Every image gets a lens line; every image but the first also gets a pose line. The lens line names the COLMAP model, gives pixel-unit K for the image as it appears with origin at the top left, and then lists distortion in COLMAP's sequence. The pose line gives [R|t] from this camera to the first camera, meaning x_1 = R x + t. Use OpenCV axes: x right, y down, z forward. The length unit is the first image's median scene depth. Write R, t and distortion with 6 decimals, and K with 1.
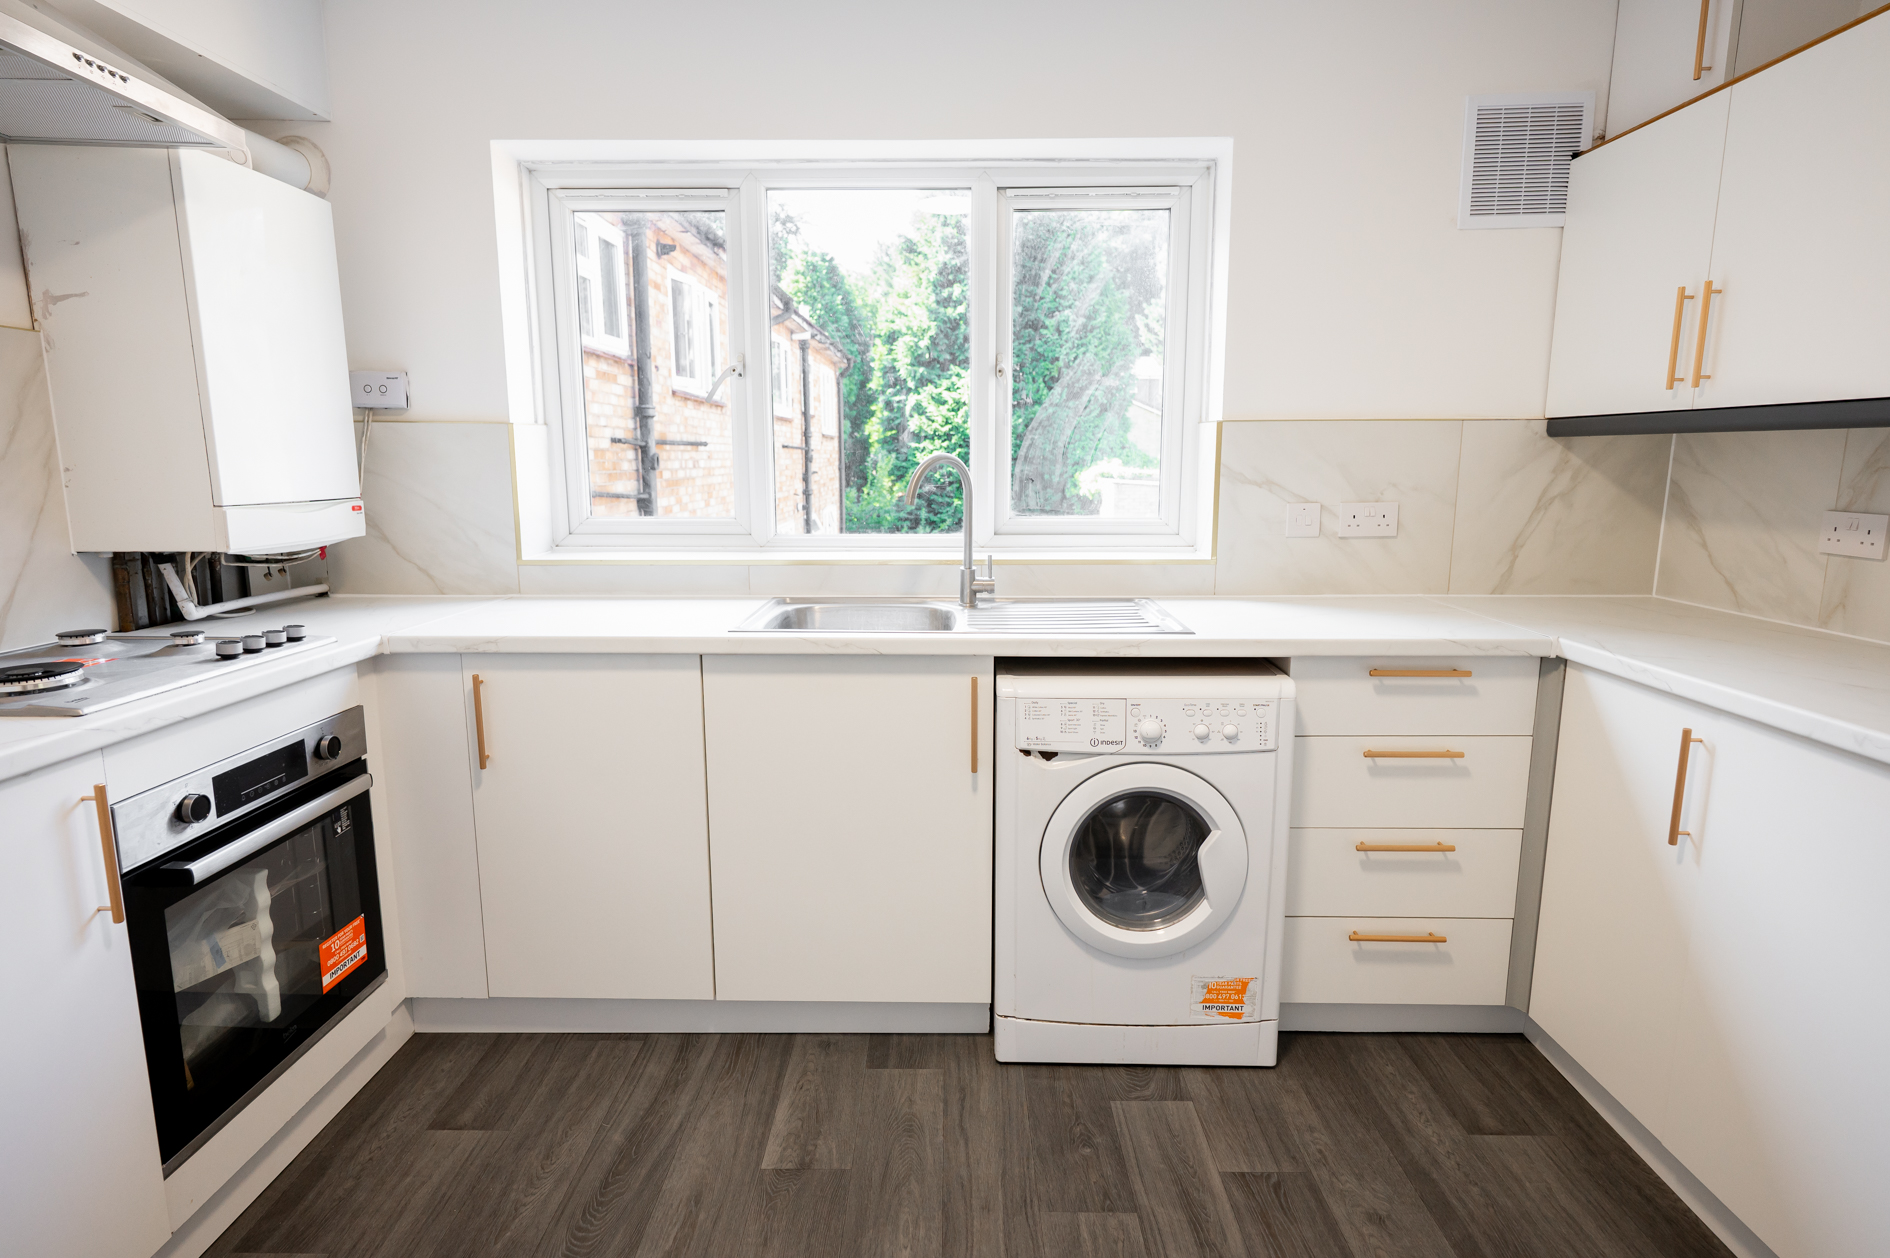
lens RADIAL K [[985.5, 0, 945.0], [0, 985.5, 629.0], [0, 0, 1]] dist [0.001785, 0.000450]
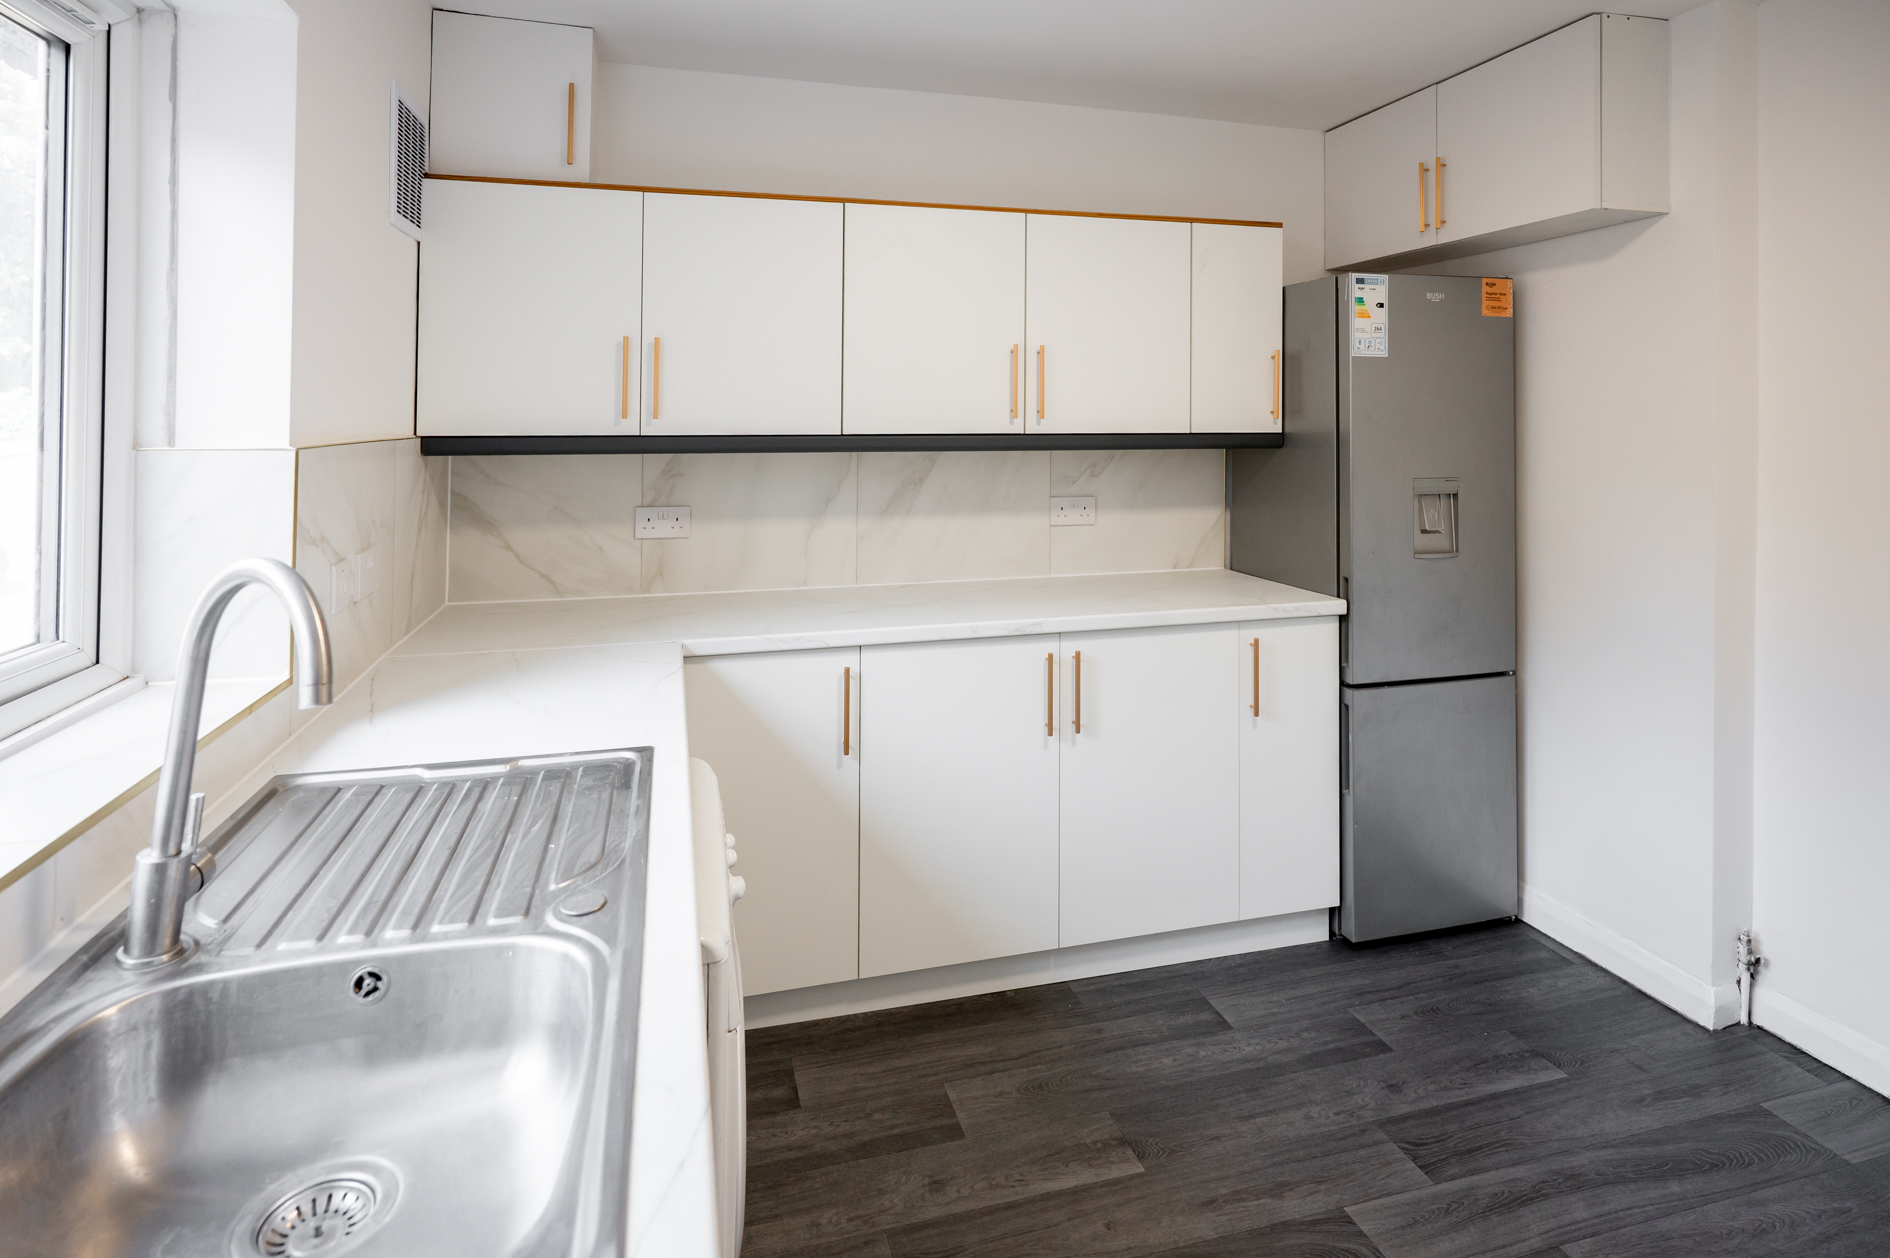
lens RADIAL K [[971.4, 0, 945.0], [0, 971.4, 629.0], [0, 0, 1]] dist [-0.013181, 0.000168]
pose [[-0.282064, -0.152819, 0.947146, -0.509919], [0.178712, 0.961584, 0.208370, -0.163054], [-0.942604, 0.228040, -0.243918, 0.978555]]
